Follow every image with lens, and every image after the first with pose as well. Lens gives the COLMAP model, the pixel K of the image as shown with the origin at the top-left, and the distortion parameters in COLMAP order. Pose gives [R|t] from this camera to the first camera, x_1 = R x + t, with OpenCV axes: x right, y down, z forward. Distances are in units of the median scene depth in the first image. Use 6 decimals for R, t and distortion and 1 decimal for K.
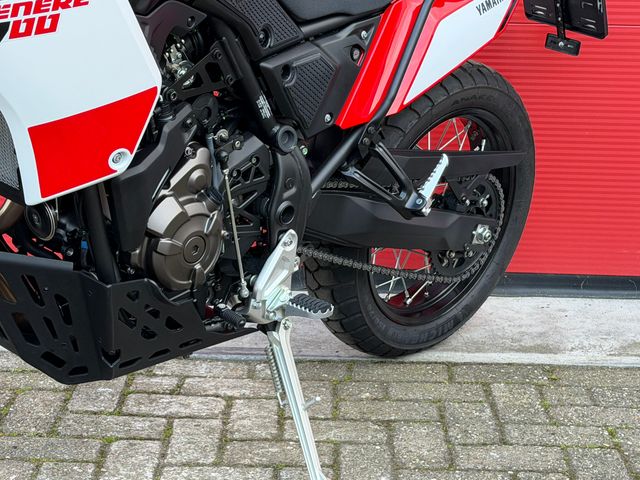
lens RADIAL K [[1386.8, 0, 331.7], [0, 1386.8, 250.9], [0, 0, 1]] dist [0.139102, 0.142158]
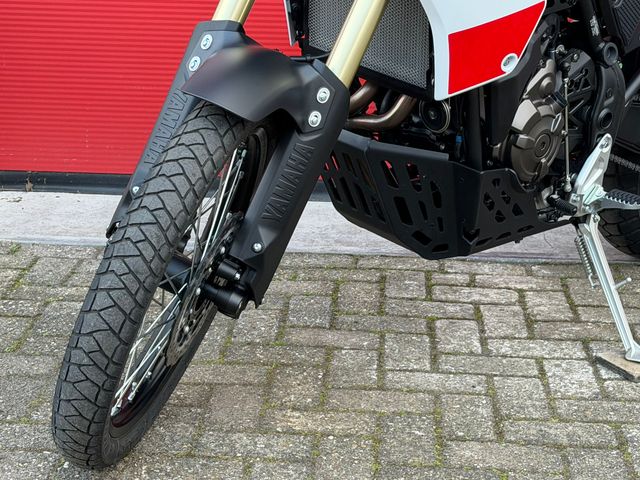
lens RADIAL K [[1389.6, 0, 317.0], [0, 1389.6, 252.1], [0, 0, 1]] dist [0.114235, 0.422159]
pose [[0.998063, 0.005482, -0.061972, -0.198303], [-0.004476, 0.999856, 0.016350, 0.065442], [0.062052, -0.016041, 0.997944, -0.186416]]
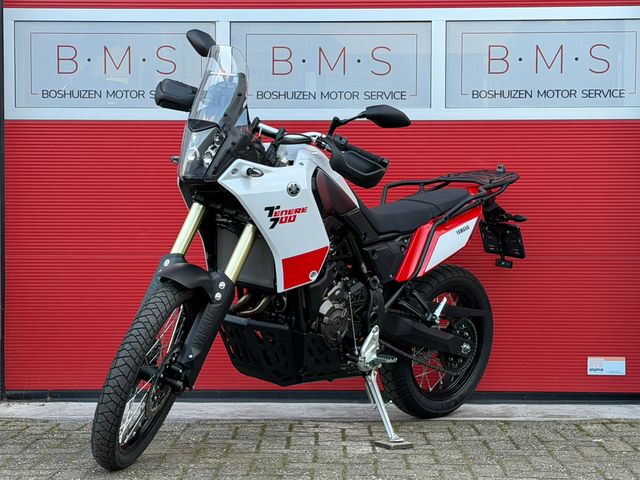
lens RADIAL K [[1389.6, 0, 317.0], [0, 1389.6, 252.1], [0, 0, 1]] dist [0.114235, 0.422159]
pose [[0.999601, -0.023185, -0.016137, -0.084888], [0.018111, 0.964416, -0.263768, 0.453114], [0.021679, 0.263371, 0.964451, -1.166608]]
